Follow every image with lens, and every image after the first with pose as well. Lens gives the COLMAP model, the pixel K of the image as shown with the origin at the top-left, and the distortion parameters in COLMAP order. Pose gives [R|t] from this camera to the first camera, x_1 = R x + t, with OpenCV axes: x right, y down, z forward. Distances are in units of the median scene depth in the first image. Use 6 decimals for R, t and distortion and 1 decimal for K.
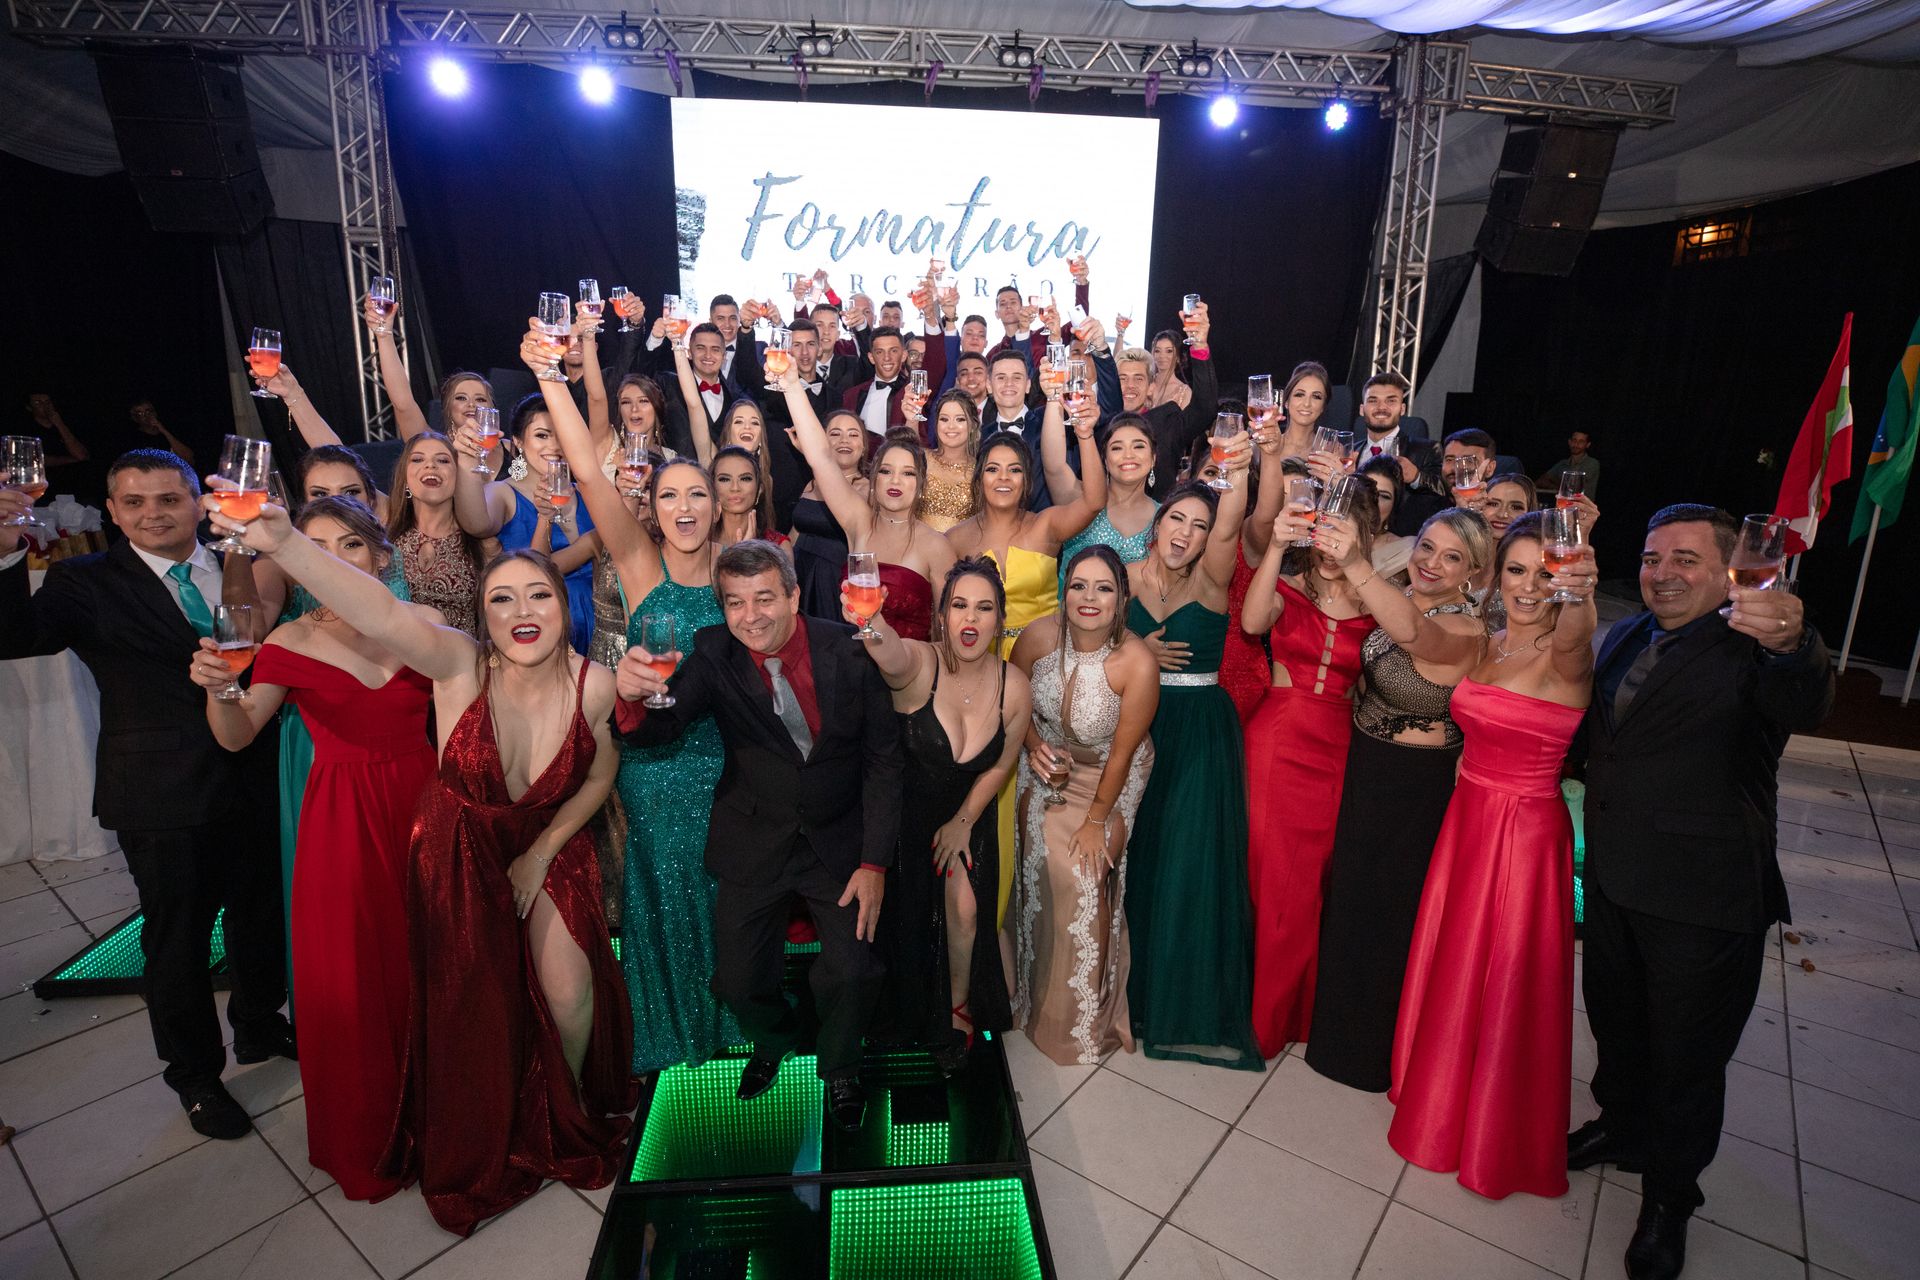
lens RADIAL K [[1050.5, 0, 968.2], [0, 1050.5, 643.1], [0, 0, 1]] dist [-0.028840, 0.013752]
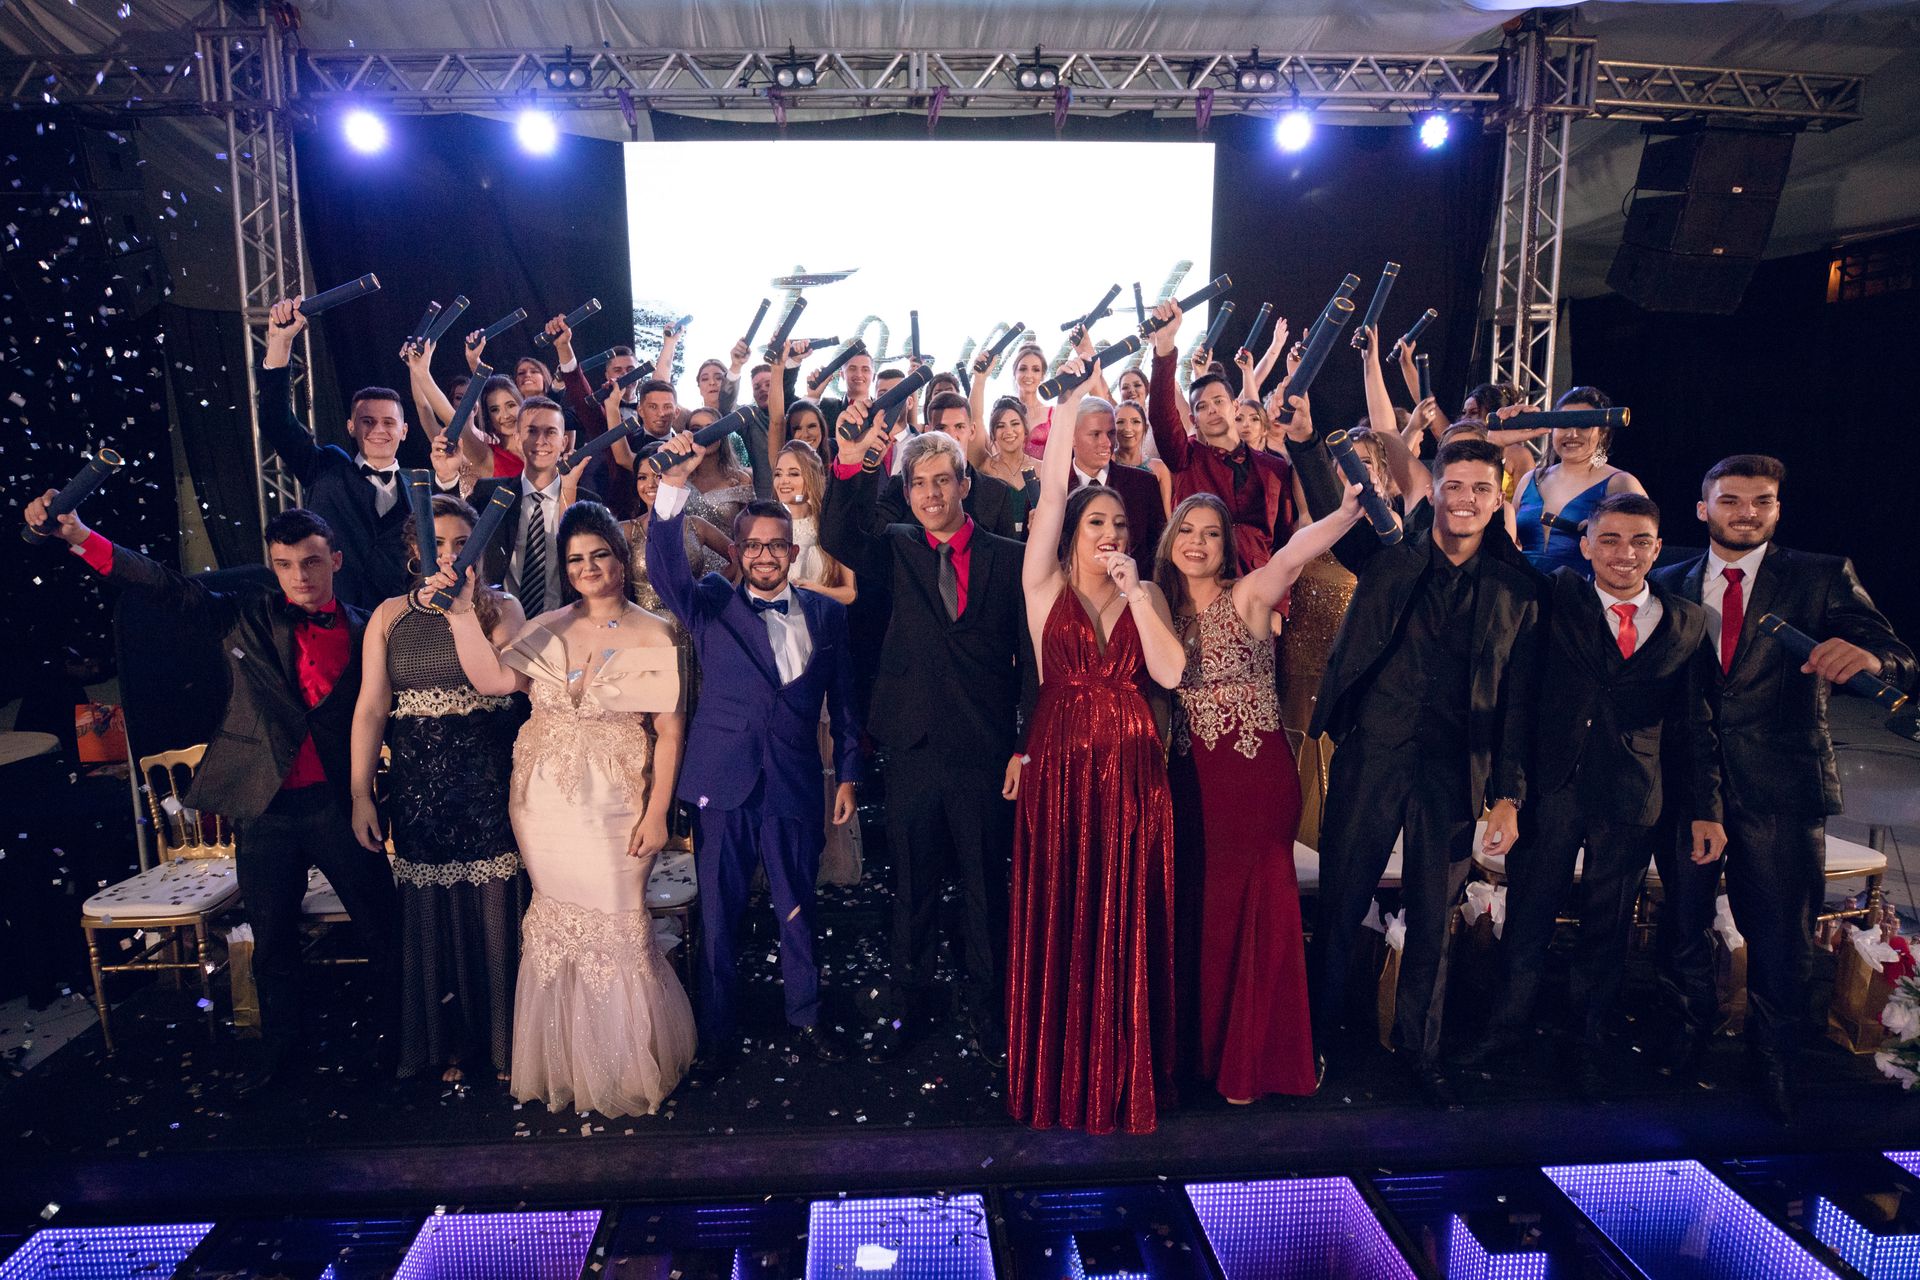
lens RADIAL K [[962.8, 0, 929.3], [0, 962.8, 609.5], [0, 0, 1]] dist [-0.028838, 0.009858]
pose [[0.998040, -0.020621, -0.059086, -0.003370], [0.015465, 0.996139, -0.086419, -0.078296], [0.060640, 0.085336, 0.994505, 0.275965]]
